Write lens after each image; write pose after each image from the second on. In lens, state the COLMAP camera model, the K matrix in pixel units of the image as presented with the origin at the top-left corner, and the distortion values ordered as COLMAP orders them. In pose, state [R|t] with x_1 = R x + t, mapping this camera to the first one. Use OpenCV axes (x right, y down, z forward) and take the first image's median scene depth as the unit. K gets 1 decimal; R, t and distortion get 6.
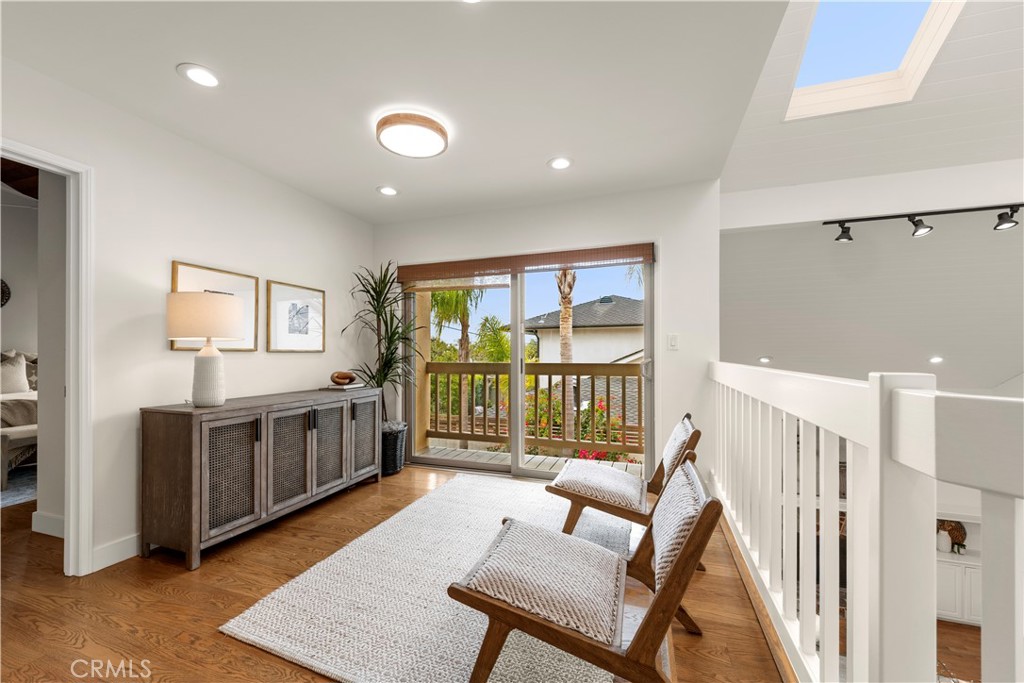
lens RADIAL K [[410.7, 0, 510.7], [0, 410.7, 349.6], [0, 0, 1]] dist [0.000227, 0.000002]
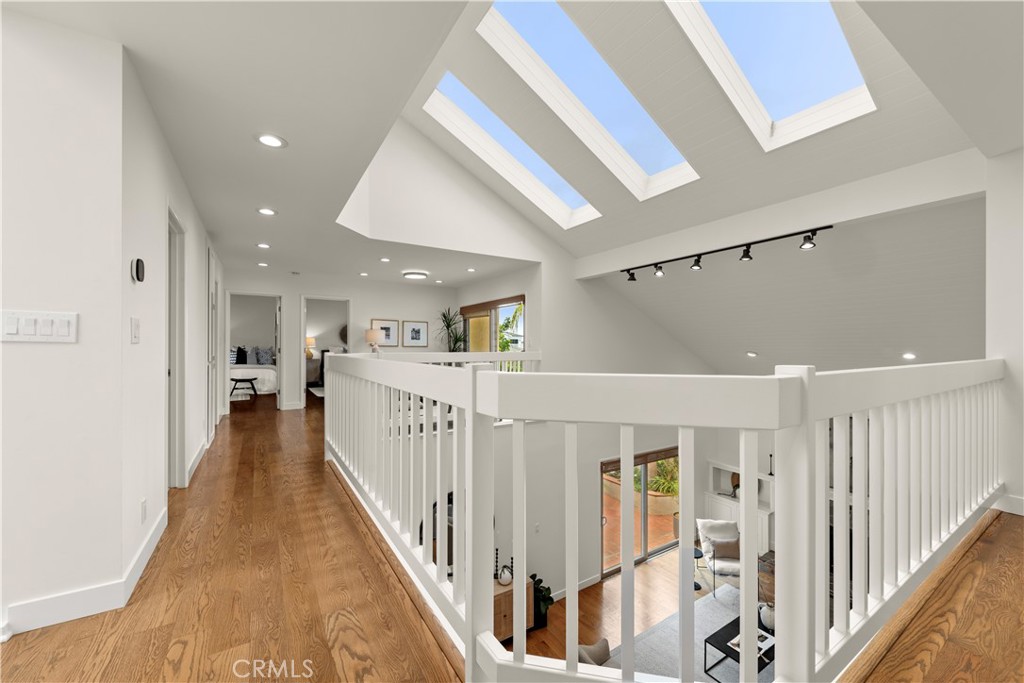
lens RADIAL K [[400.9, 0, 512.0], [0, 400.9, 341.5], [0, 0, 1]] dist [-0.001091, -0.000044]
pose [[0.780427, -0.004398, -0.625232, 1.373579], [-0.001544, 0.999959, -0.008961, -0.003697], [0.625245, 0.007959, 0.780388, -0.540052]]
